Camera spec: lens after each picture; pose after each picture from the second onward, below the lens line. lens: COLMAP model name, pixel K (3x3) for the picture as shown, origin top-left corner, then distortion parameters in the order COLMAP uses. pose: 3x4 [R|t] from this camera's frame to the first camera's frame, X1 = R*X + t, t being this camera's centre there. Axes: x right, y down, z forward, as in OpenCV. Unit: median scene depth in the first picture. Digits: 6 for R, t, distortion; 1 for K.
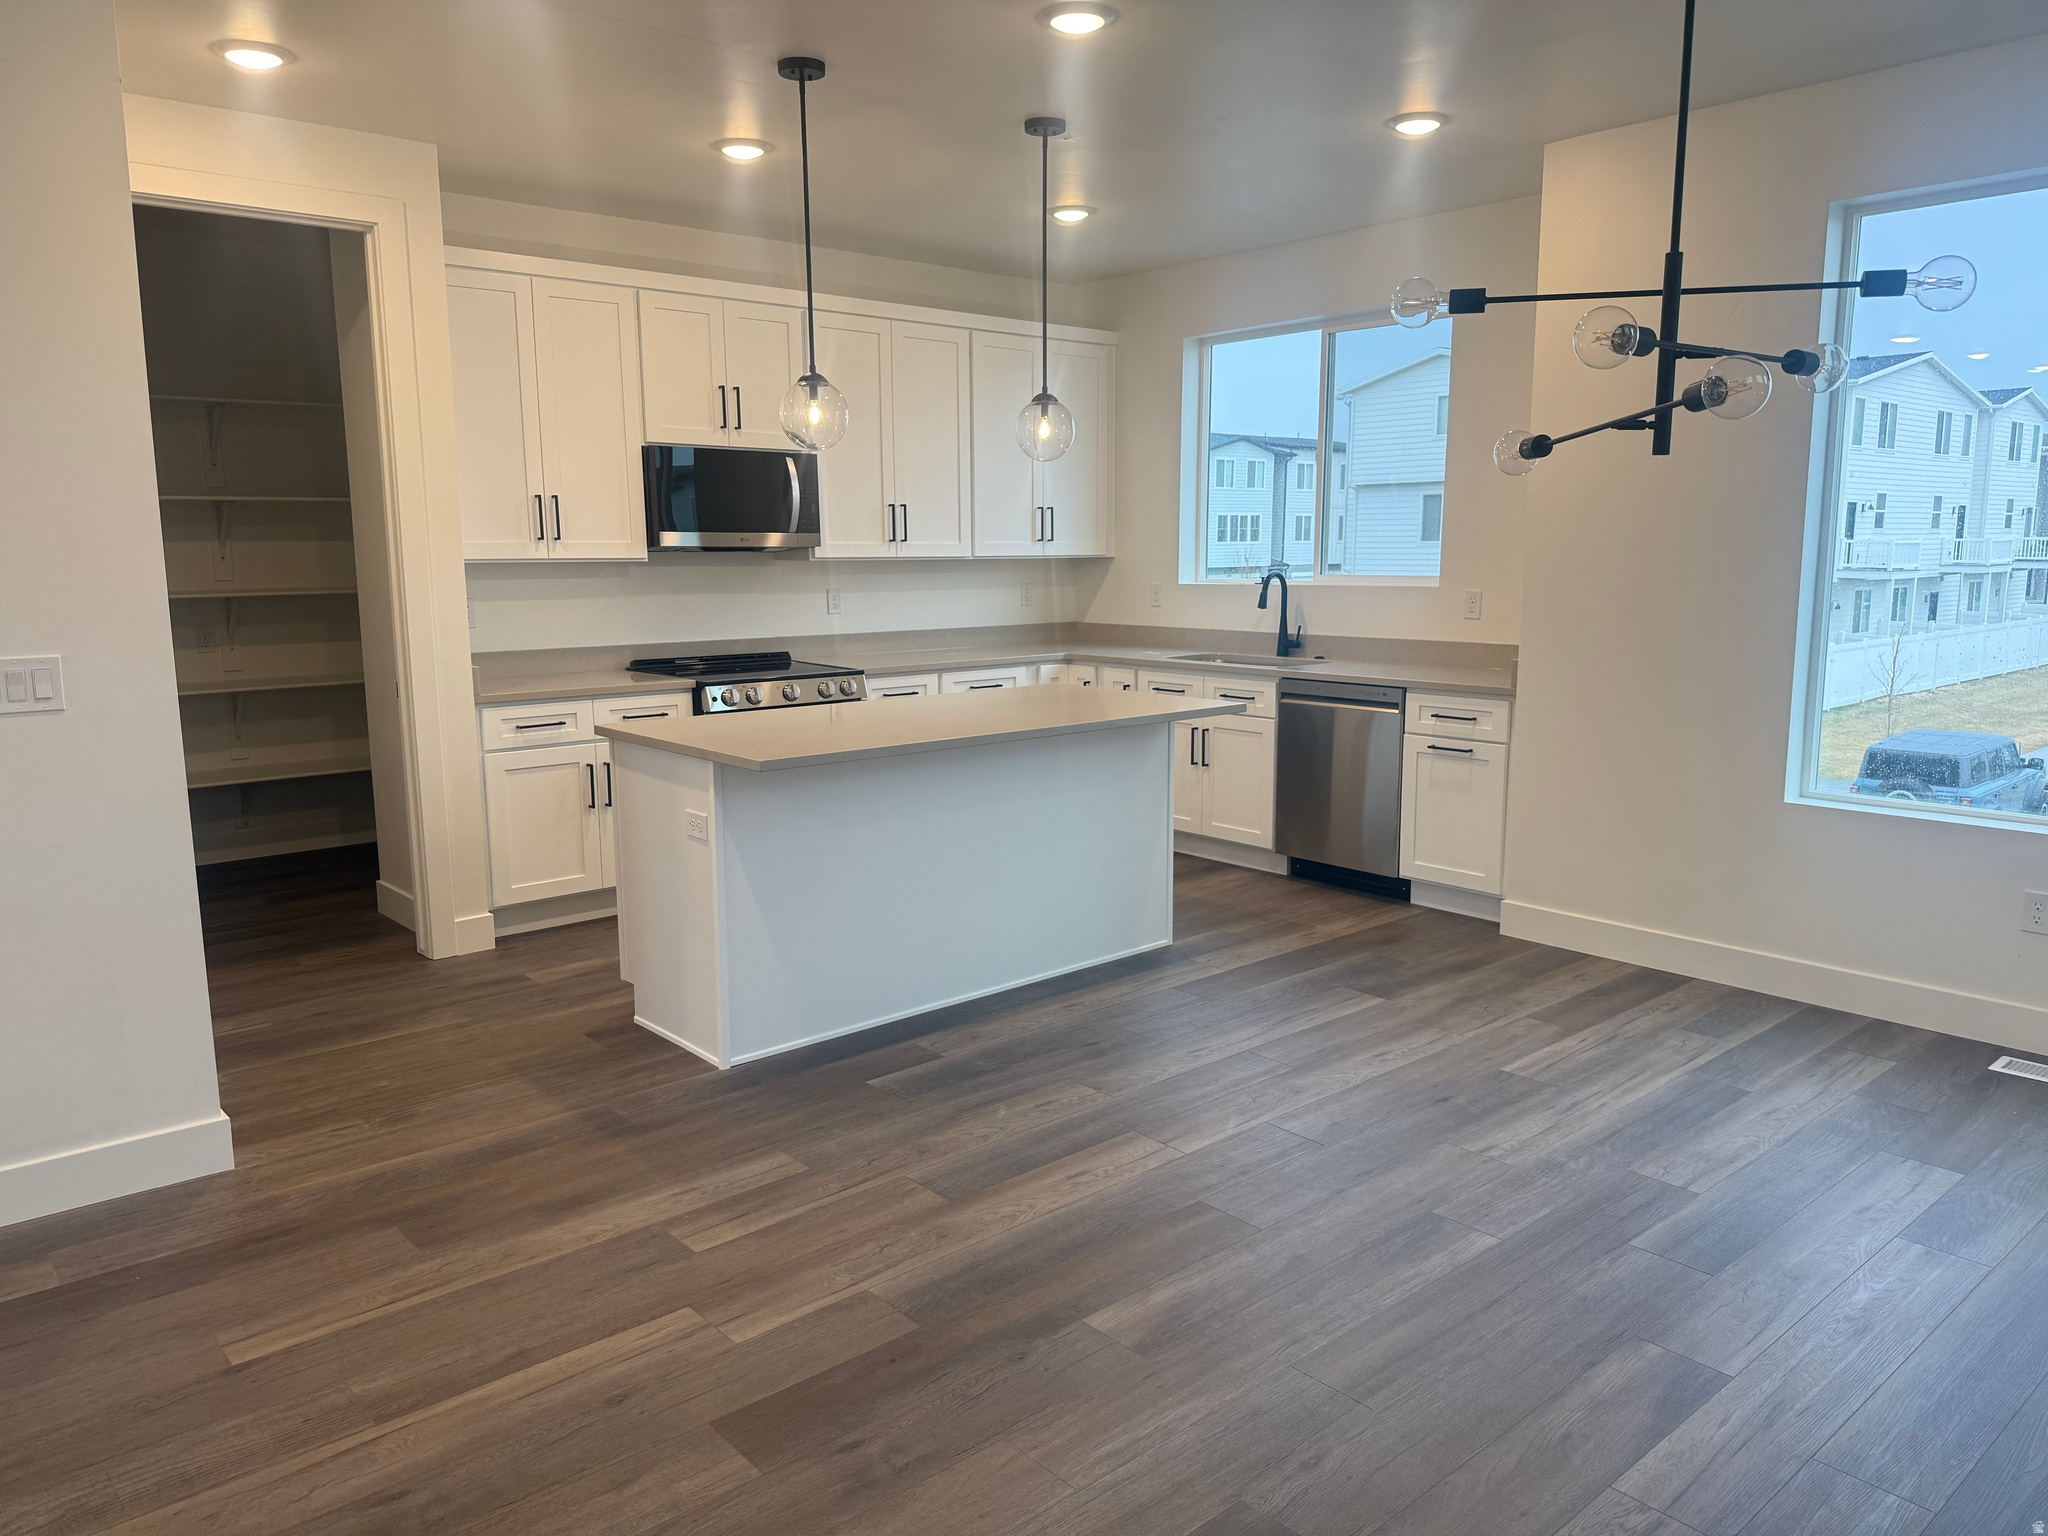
lens RADIAL K [[1443.3, 0, 1024.0], [0, 1443.3, 768.0], [0, 0, 1]] dist [0.109372, -0.165666]
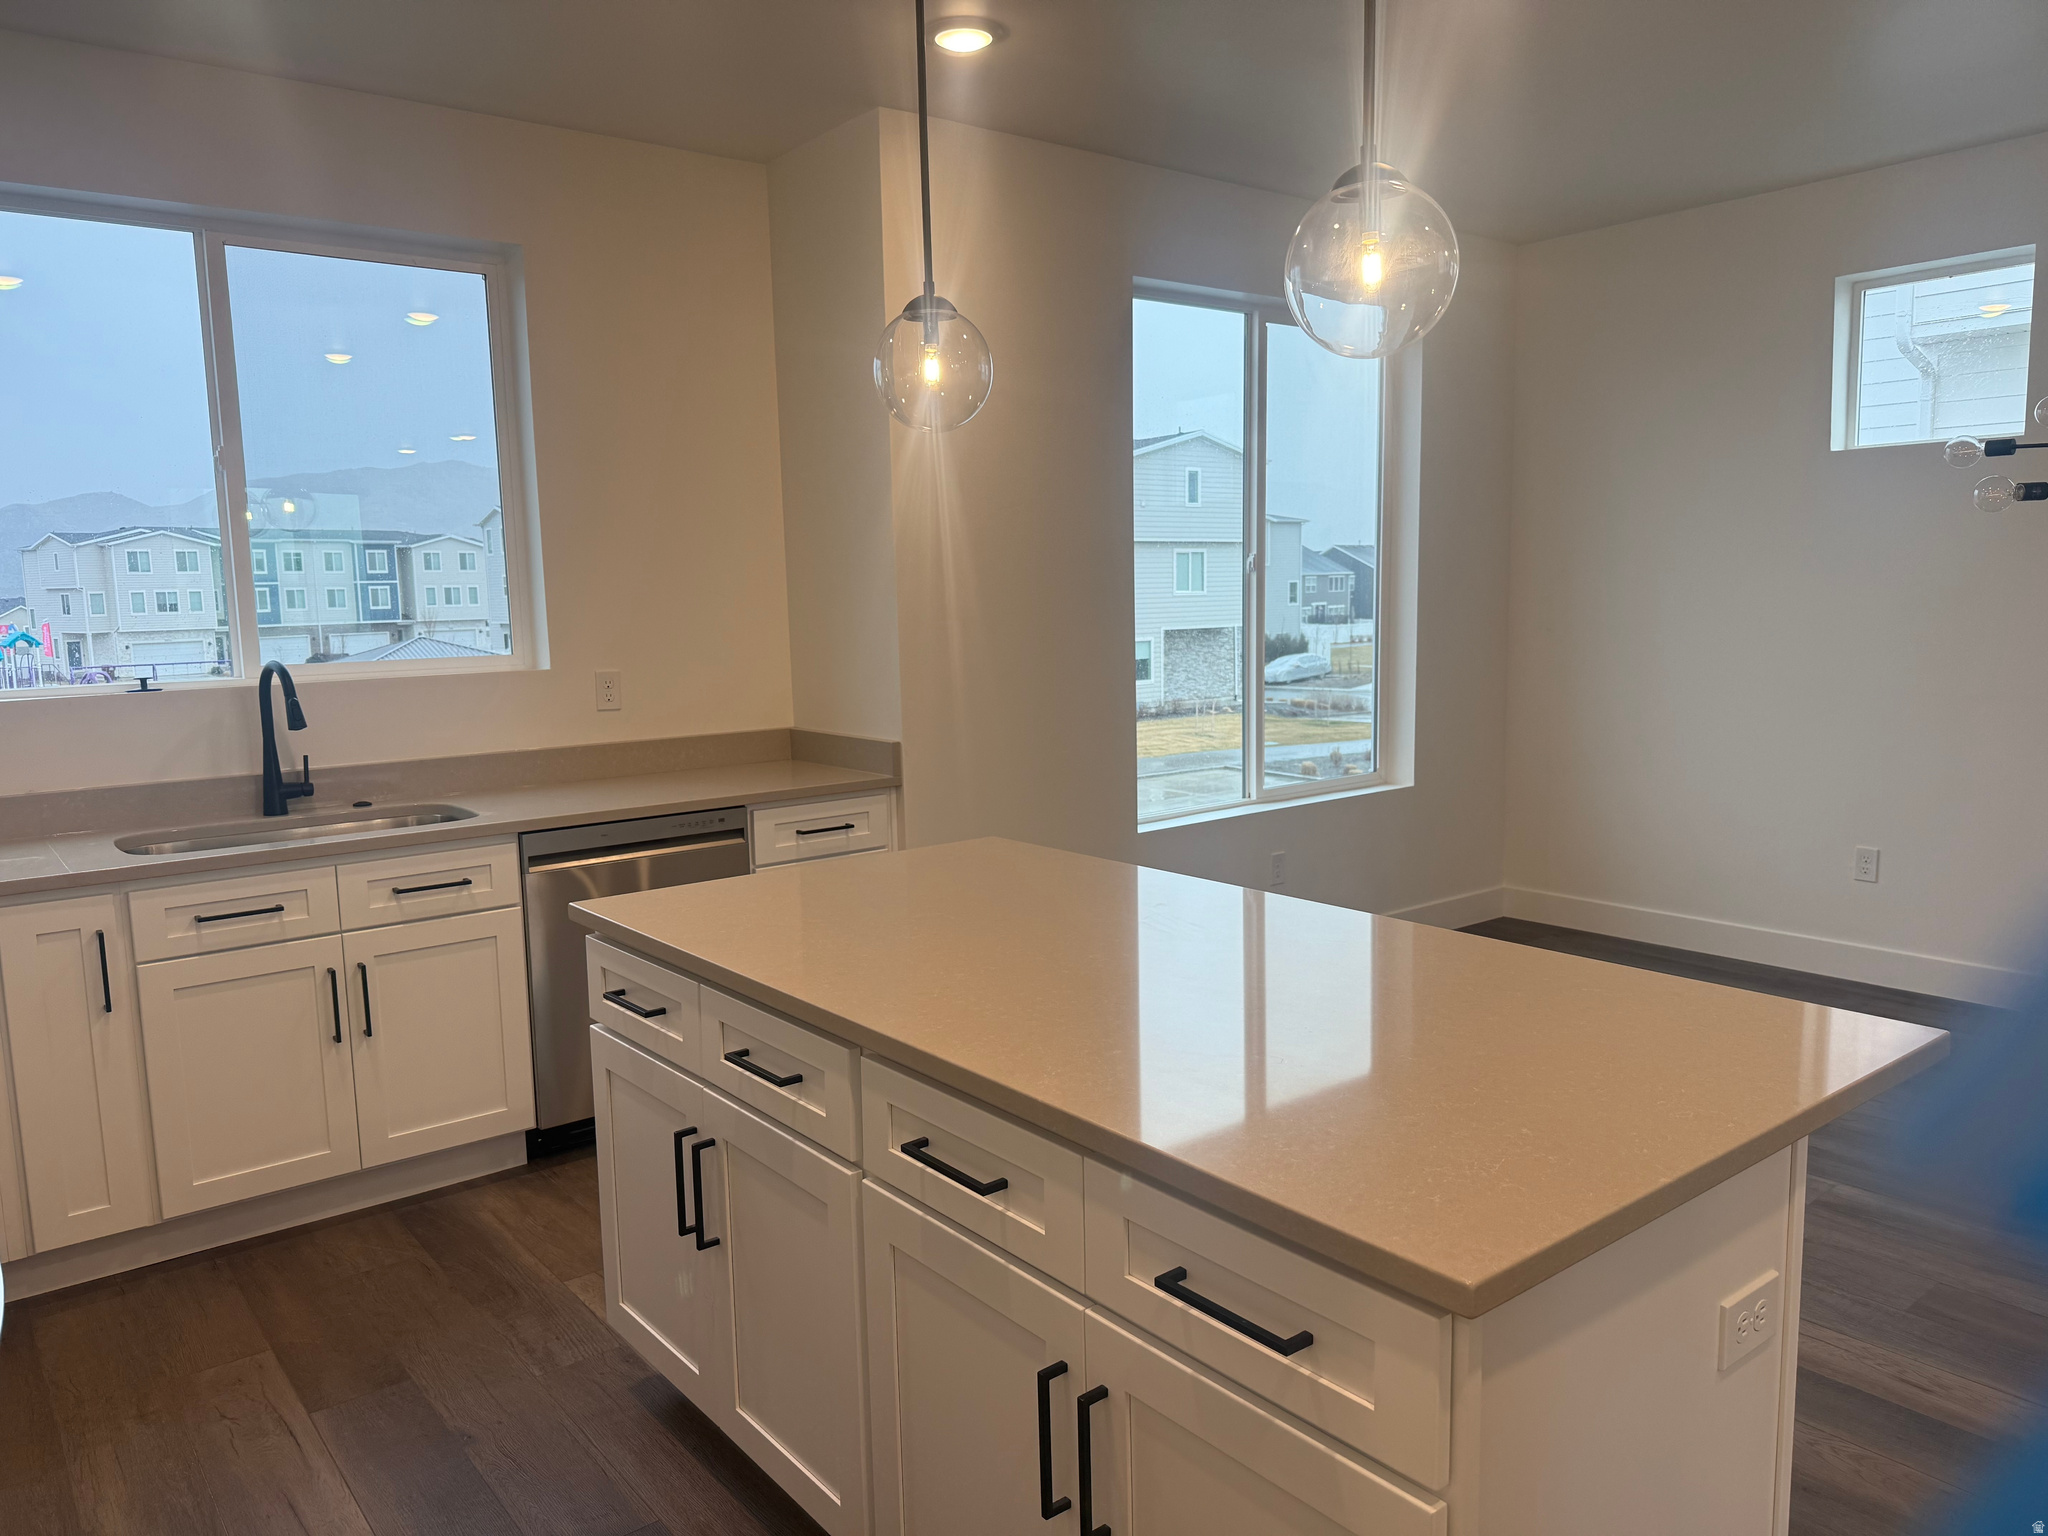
lens RADIAL K [[1443.3, 0, 1024.0], [0, 1443.3, 768.0], [0, 0, 1]] dist [0.109372, -0.165666]
pose [[0.052283, -0.119760, 0.991425, -0.499133], [0.177353, 0.978115, 0.108799, -0.146927], [-0.982758, 0.170144, 0.072378, 0.952723]]
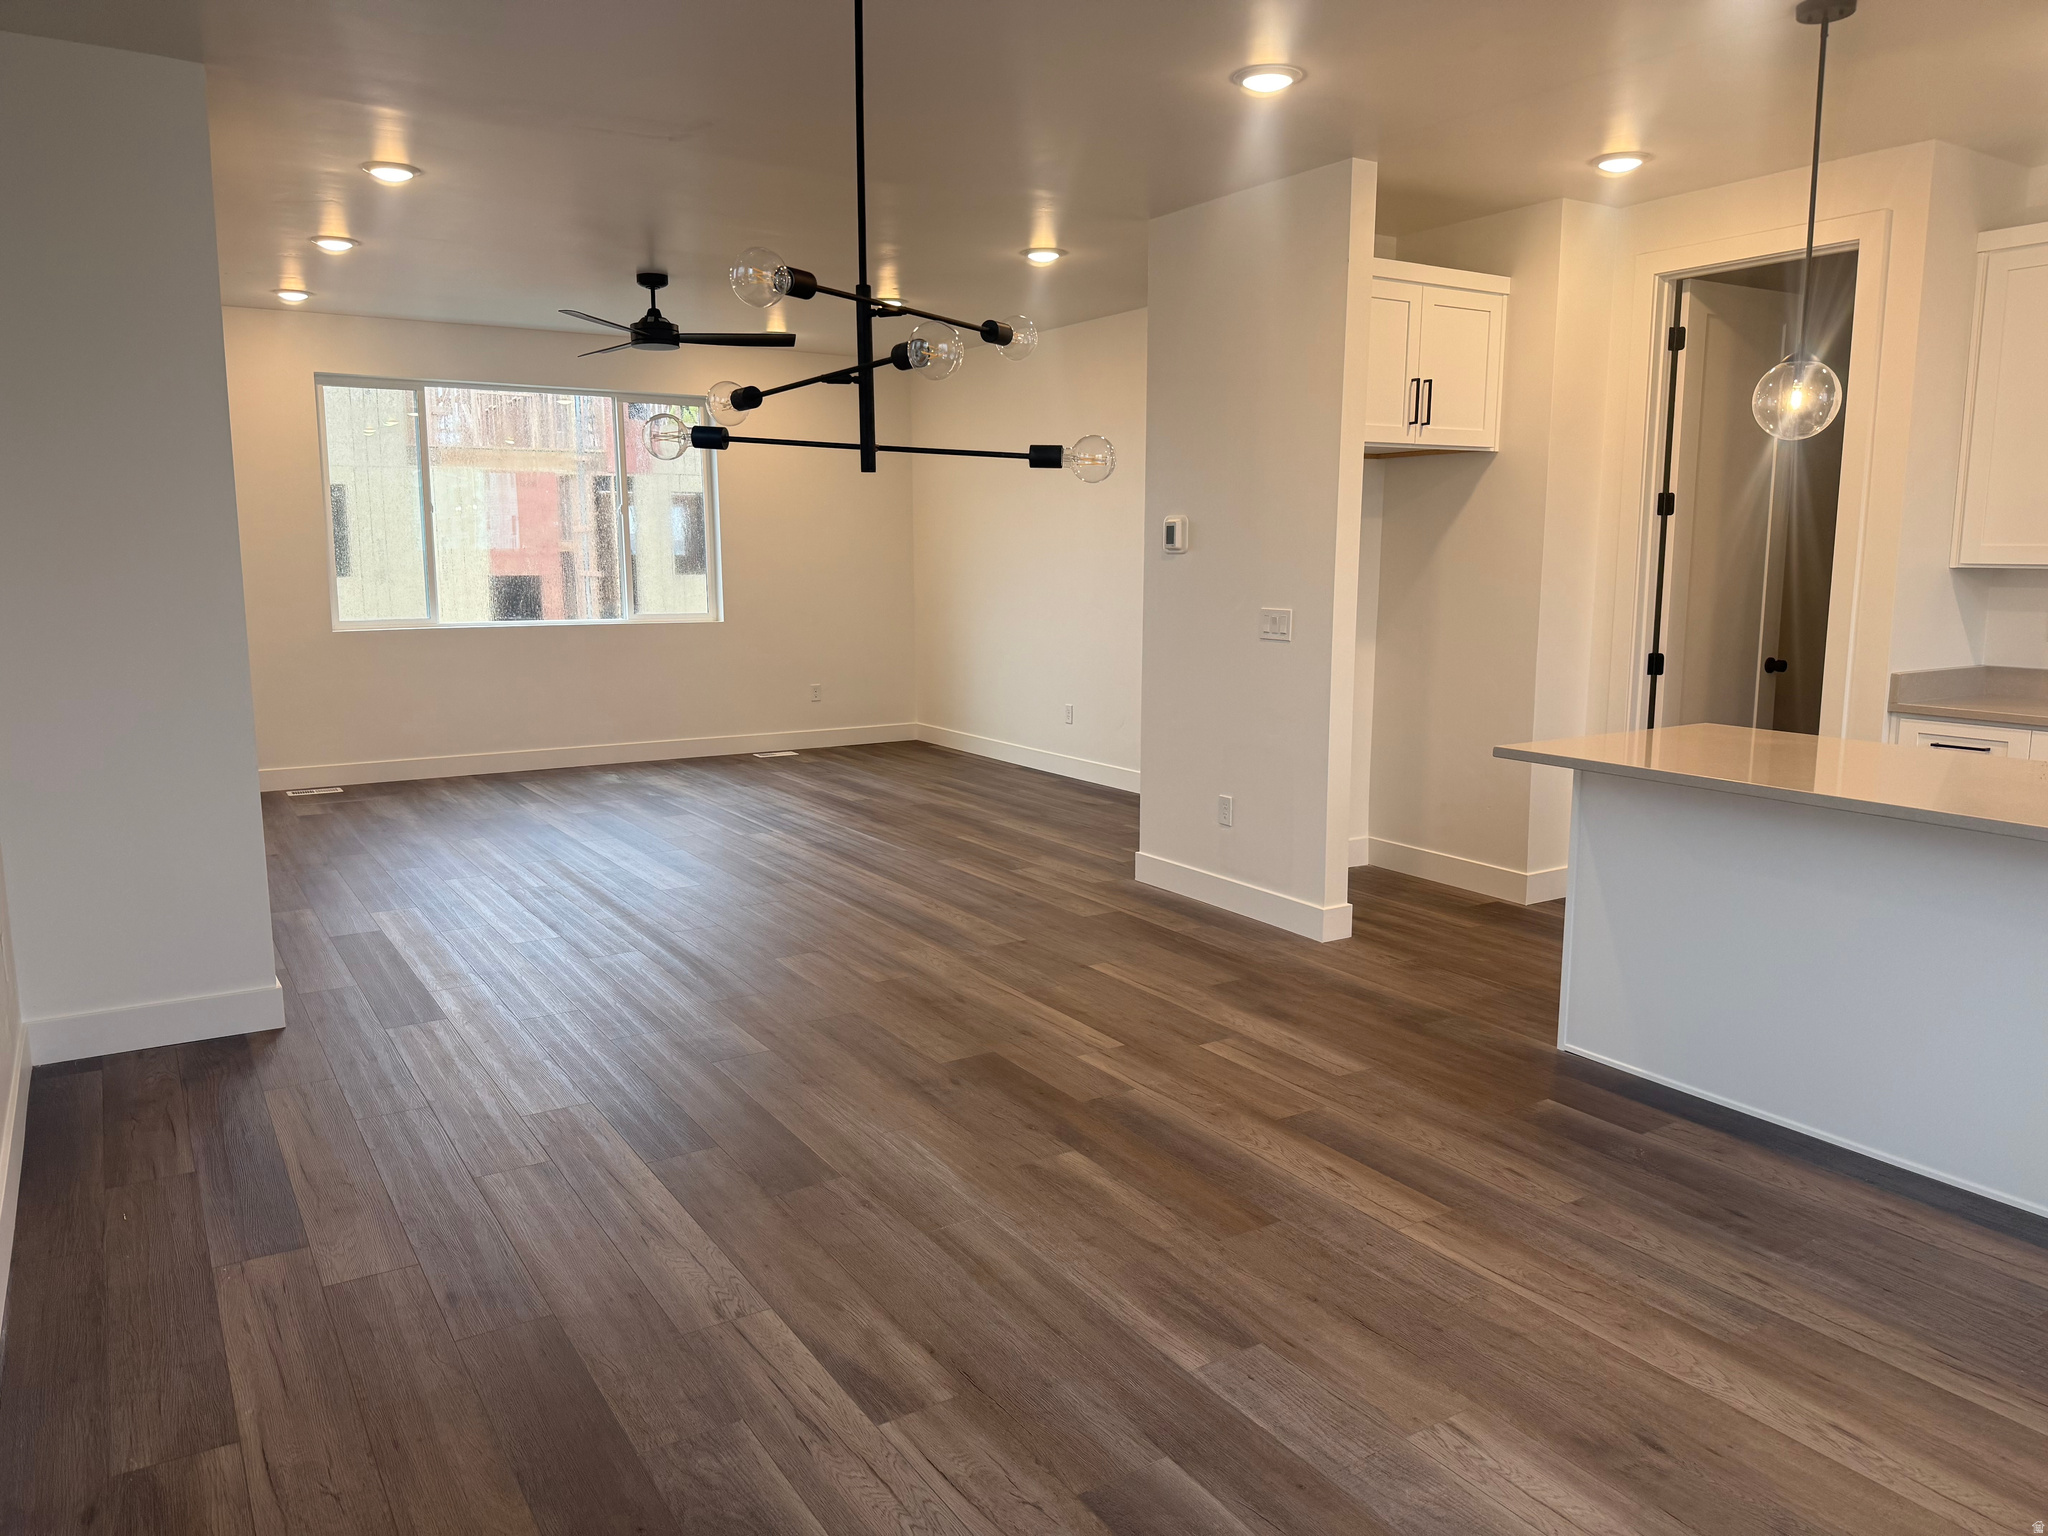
lens RADIAL K [[1459.9, 0, 1028.7], [0, 1459.9, 756.0], [0, 0, 1]] dist [0.104391, -0.166924]
pose [[-0.160299, 0.146201, -0.976181, 0.724823], [-0.157843, 0.972447, 0.171561, -0.100038], [0.974366, 0.181585, -0.132805, 0.619519]]
